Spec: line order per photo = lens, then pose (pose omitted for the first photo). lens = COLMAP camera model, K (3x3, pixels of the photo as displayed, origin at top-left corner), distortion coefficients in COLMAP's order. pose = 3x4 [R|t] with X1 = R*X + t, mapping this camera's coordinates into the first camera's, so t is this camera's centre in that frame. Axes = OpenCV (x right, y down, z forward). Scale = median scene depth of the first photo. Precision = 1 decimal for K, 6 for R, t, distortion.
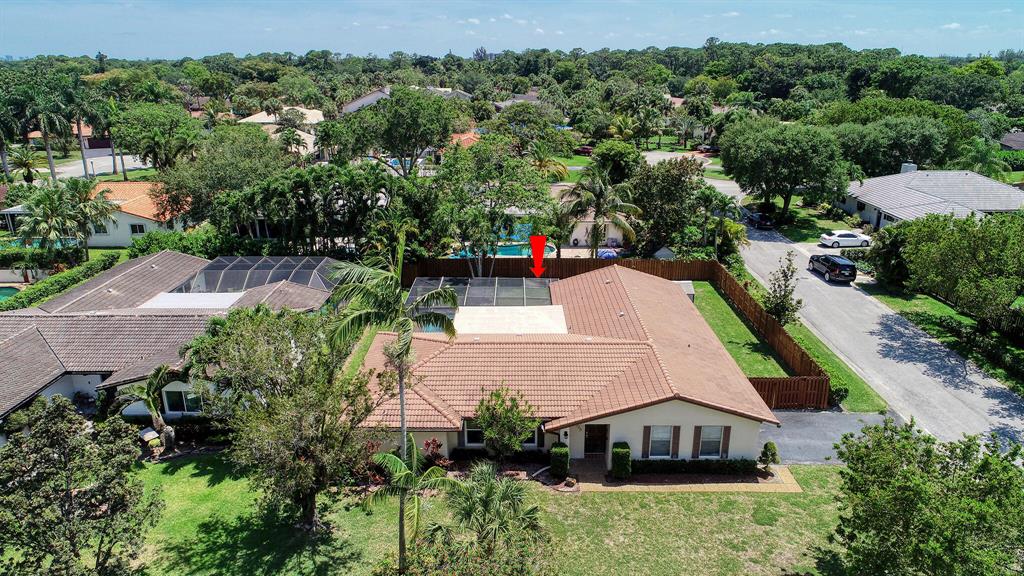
lens RADIAL K [[677.4, 0, 517.4], [0, 677.4, 290.9], [0, 0, 1]] dist [-0.001659, 0.001050]
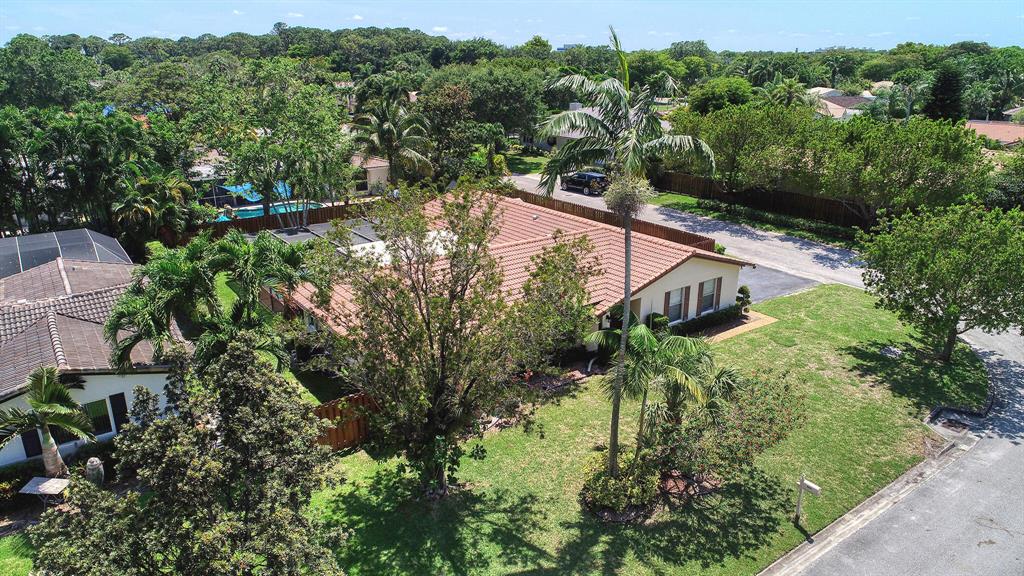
lens RADIAL K [[677.4, 0, 515.1], [0, 677.4, 289.4], [0, 0, 1]] dist [-0.001659, 0.001050]
pose [[0.811438, -0.192639, 0.551778, -0.527903], [0.192147, 0.979566, 0.059421, 0.092561], [-0.551950, 0.057806, 0.831871, 0.293391]]
